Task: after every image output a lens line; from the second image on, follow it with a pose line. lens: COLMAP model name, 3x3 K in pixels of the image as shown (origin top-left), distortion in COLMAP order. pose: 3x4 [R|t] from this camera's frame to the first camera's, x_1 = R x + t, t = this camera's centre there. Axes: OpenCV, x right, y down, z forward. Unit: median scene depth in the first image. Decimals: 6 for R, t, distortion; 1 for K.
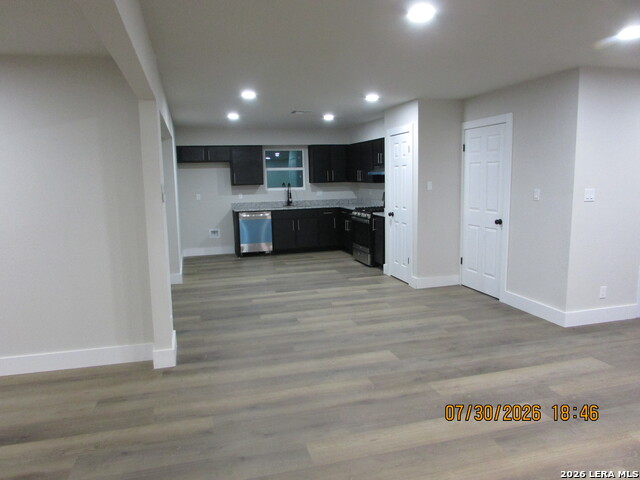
lens RADIAL K [[454.9, 0, 320.0], [0, 454.9, 240.0], [0, 0, 1]] dist [-0.030189, 0.004512]
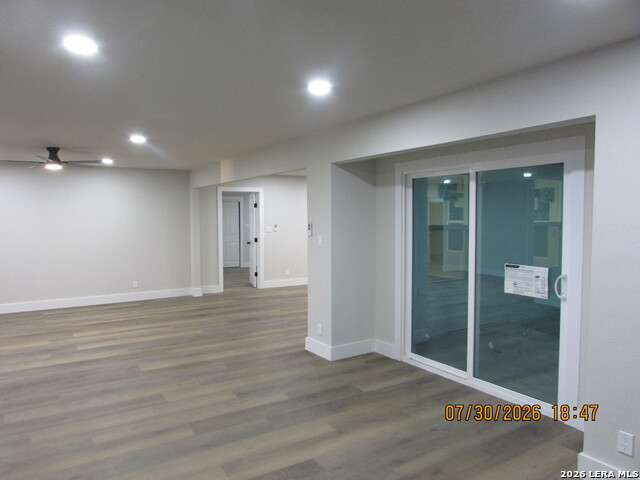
lens RADIAL K [[457.2, 0, 312.1], [0, 457.2, 239.7], [0, 0, 1]] dist [-0.025593, 0.002037]
pose [[-0.960527, 0.036606, -0.275767, 0.032980], [-0.015546, 0.982692, 0.184592, -0.237482], [0.277751, 0.181593, -0.943334, 1.669432]]
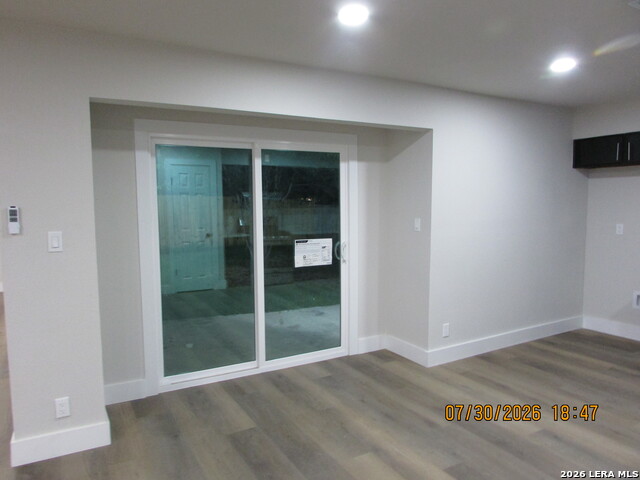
lens RADIAL K [[454.9, 0, 320.0], [0, 454.9, 240.0], [0, 0, 1]] dist [-0.030189, 0.004512]
pose [[0.238175, 0.101808, -0.965872, 0.303678], [-0.129946, 0.988889, 0.072191, -0.129374], [0.962490, 0.108317, 0.248758, 0.903666]]
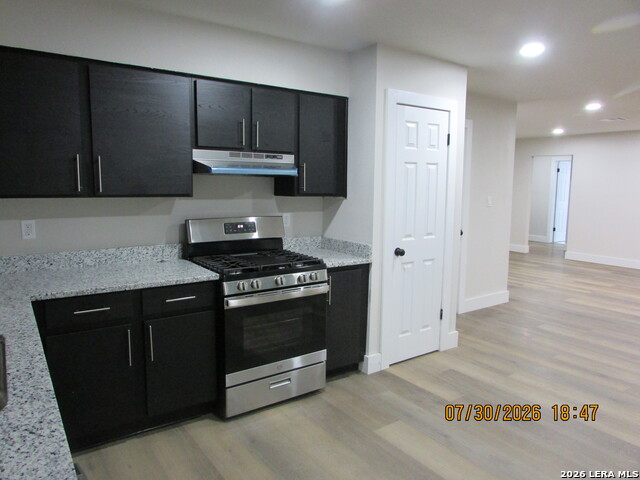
lens RADIAL K [[447.9, 0, 320.0], [0, 447.9, 240.0], [0, 0, 1]] dist [-0.033786, 0.000269]
pose [[-0.327648, -0.099935, 0.939500, -0.401333], [0.128941, 0.980357, 0.149249, -0.210653], [-0.935960, 0.170041, -0.308326, 1.635054]]
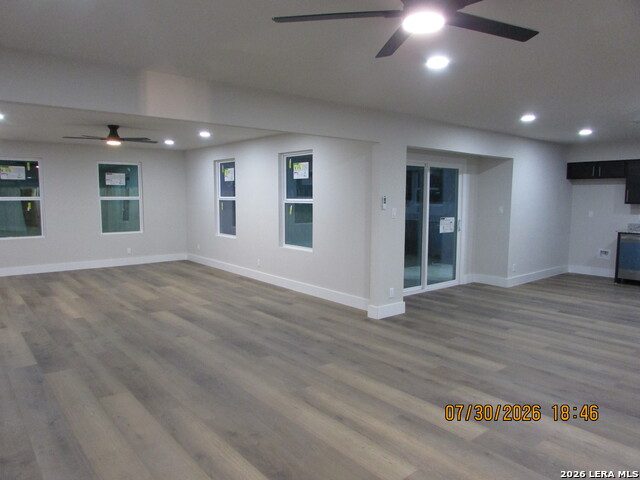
lens RADIAL K [[458.7, 0, 320.0], [0, 458.7, 240.0], [0, 0, 1]] dist [-0.026199, 0.005982]
pose [[0.405912, 0.109388, -0.907342, 0.678296], [-0.138147, 0.988747, 0.057400, -0.027758], [0.903410, 0.102047, 0.416456, 0.130032]]
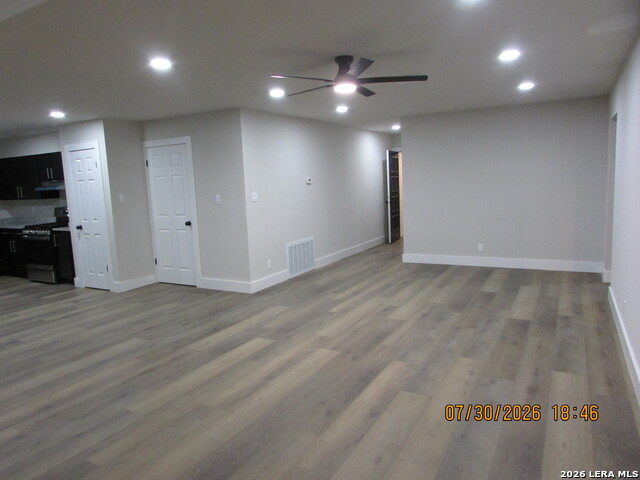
lens RADIAL K [[447.9, 0, 320.0], [0, 447.9, 240.0], [0, 0, 1]] dist [-0.033786, 0.000269]
pose [[0.702159, -0.104848, 0.704258, -0.224448], [0.126730, 0.991709, 0.021290, 0.024992], [-0.700651, 0.074302, 0.709625, -0.114829]]
